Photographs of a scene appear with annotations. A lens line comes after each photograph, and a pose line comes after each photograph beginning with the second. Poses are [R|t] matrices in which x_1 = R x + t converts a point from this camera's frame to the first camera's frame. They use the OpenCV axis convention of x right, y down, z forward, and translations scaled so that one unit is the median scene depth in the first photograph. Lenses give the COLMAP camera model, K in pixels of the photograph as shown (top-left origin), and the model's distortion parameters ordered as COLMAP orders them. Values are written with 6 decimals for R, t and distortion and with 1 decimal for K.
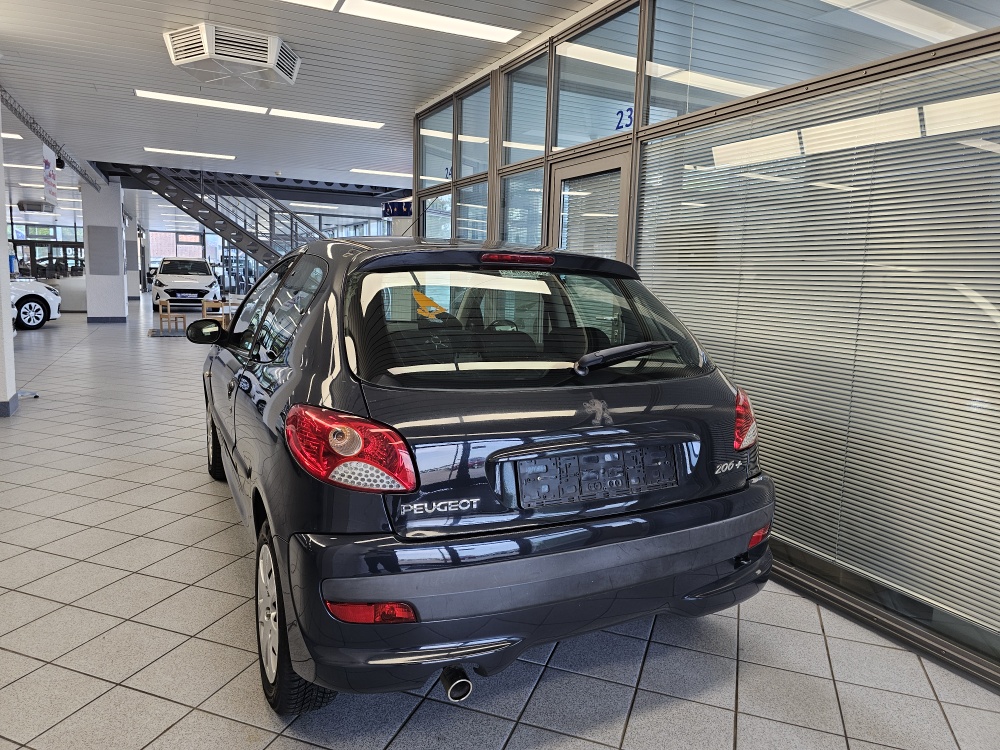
lens RADIAL K [[666.4, 0, 520.9], [0, 666.4, 349.2], [0, 0, 1]] dist [0.007679, 0.002061]
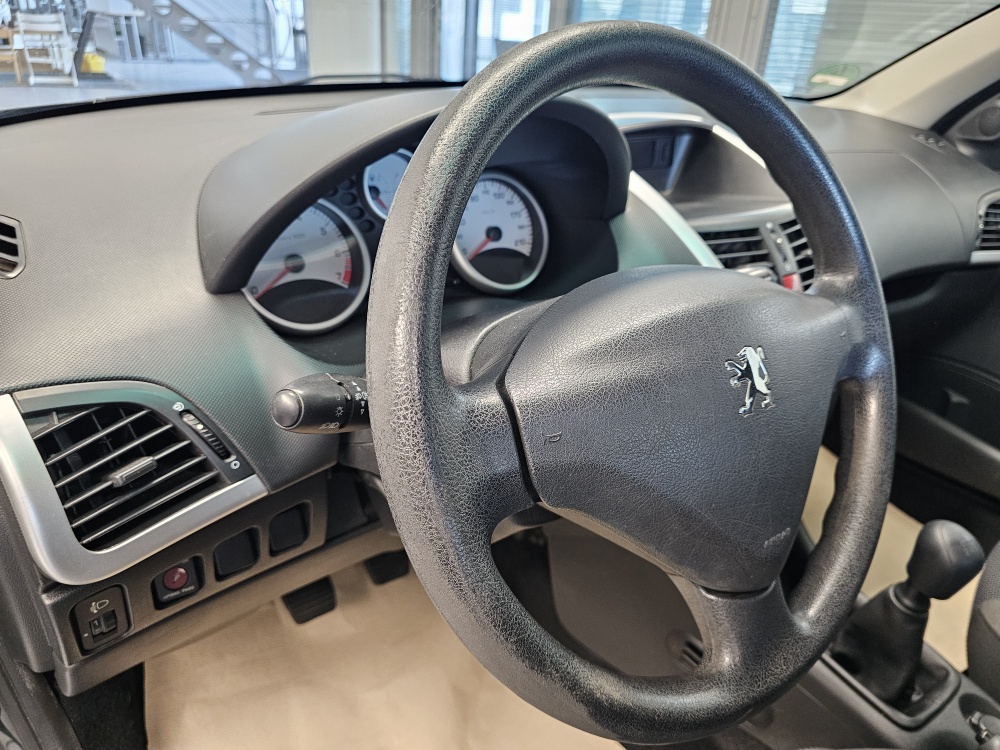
lens RADIAL K [[672.4, 0, 499.7], [0, 672.4, 376.4], [0, 0, 1]] dist [-0.000539, -0.002817]
pose [[0.990846, -0.038275, 0.129460, -0.094872], [-0.013014, 0.927419, 0.373797, -0.008792], [-0.134371, -0.372060, 0.918431, 0.269474]]
